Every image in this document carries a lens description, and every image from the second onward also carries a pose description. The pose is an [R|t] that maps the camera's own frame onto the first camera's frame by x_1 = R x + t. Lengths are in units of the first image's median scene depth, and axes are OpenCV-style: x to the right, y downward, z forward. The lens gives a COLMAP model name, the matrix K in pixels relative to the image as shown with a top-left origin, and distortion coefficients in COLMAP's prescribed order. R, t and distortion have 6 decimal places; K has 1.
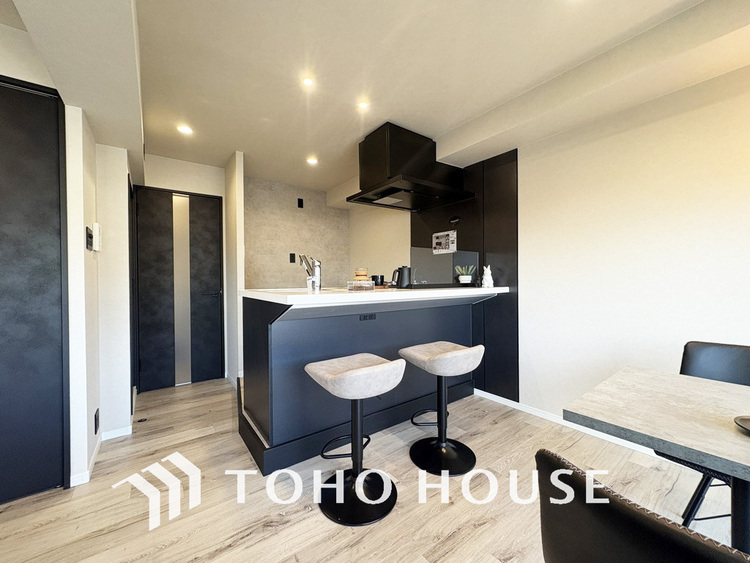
lens RADIAL K [[297.6, 0, 375.0], [0, 297.6, 281.5], [0, 0, 1]] dist [-0.005503, 0.000017]
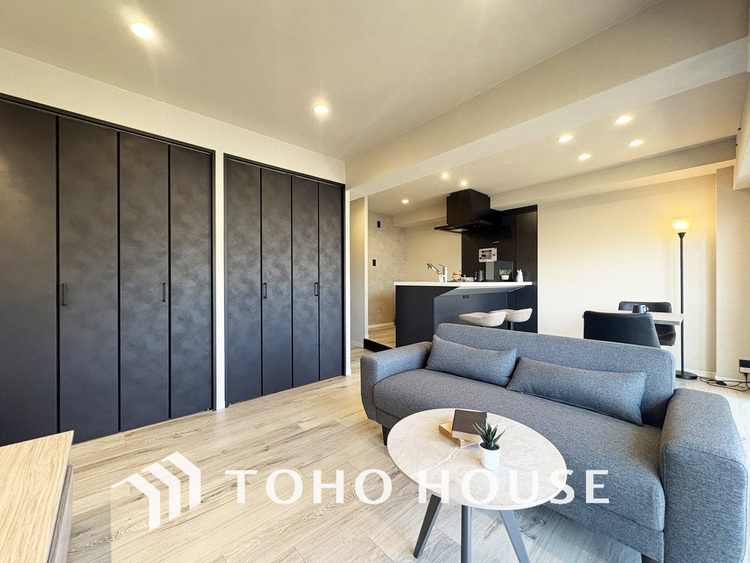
lens RADIAL K [[297.6, 0, 375.0], [0, 297.6, 281.5], [0, 0, 1]] dist [-0.005503, 0.000017]
pose [[0.996314, 0.005031, 0.085638, -0.573792], [-0.004607, 0.999976, -0.005147, 0.027677], [-0.085662, 0.004733, 0.996313, -0.621780]]
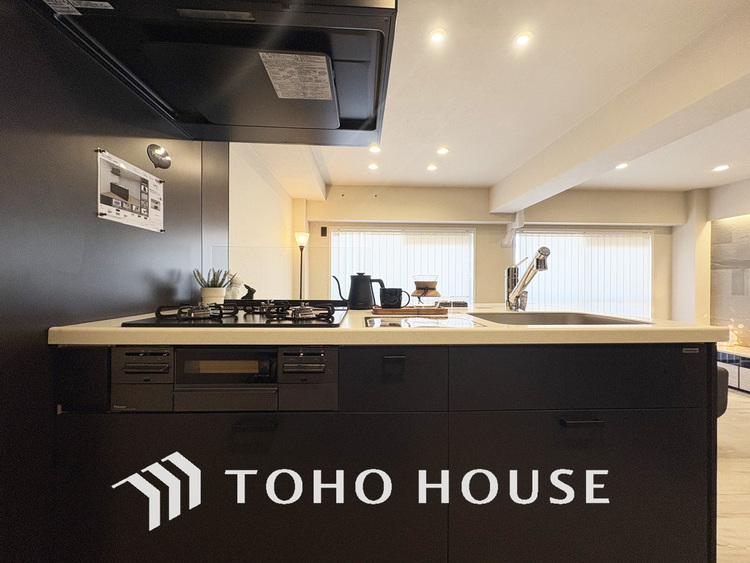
lens RADIAL K [[297.6, 0, 375.0], [0, 297.6, 281.5], [0, 0, 1]] dist [-0.005503, 0.000017]
pose [[-0.821115, 0.002267, 0.570758, -0.230990], [0.004983, 0.999982, 0.003196, -0.030808], [-0.570741, 0.005468, -0.821112, 1.250340]]
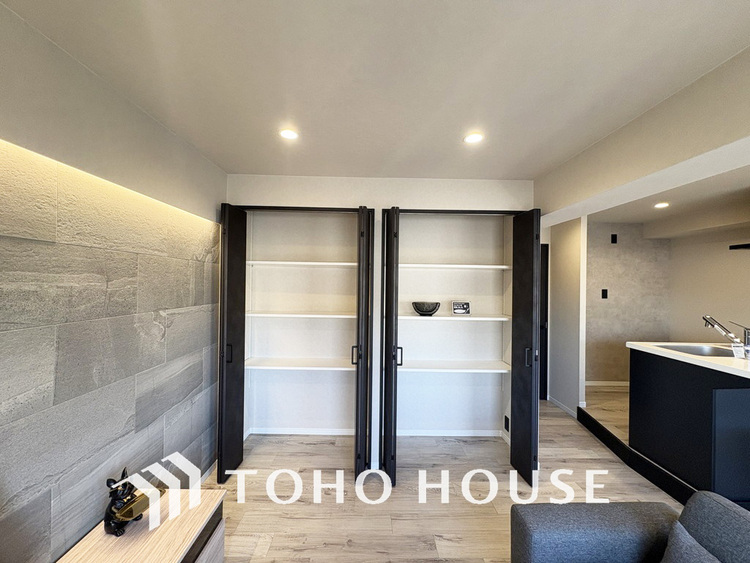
lens RADIAL K [[301.1, 0, 377.2], [0, 301.1, 281.3], [0, 0, 1]] dist [0.005451, -0.000194]
pose [[0.811208, 0.018620, -0.584461, -0.442355], [-0.025350, 0.999673, -0.003338, -0.142939], [0.584208, 0.017524, 0.811415, -0.423626]]
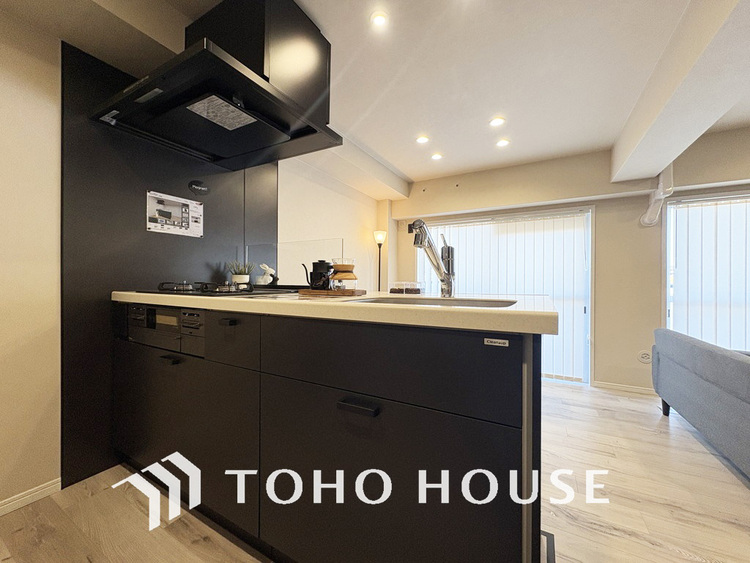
lens RADIAL K [[297.6, 0, 375.0], [0, 297.6, 281.5], [0, 0, 1]] dist [-0.005503, 0.000017]
pose [[-0.405976, 0.003839, 0.913876, -0.490384], [0.005497, 0.999983, -0.001759, -0.001345], [-0.913867, 0.004309, -0.405990, 0.980127]]
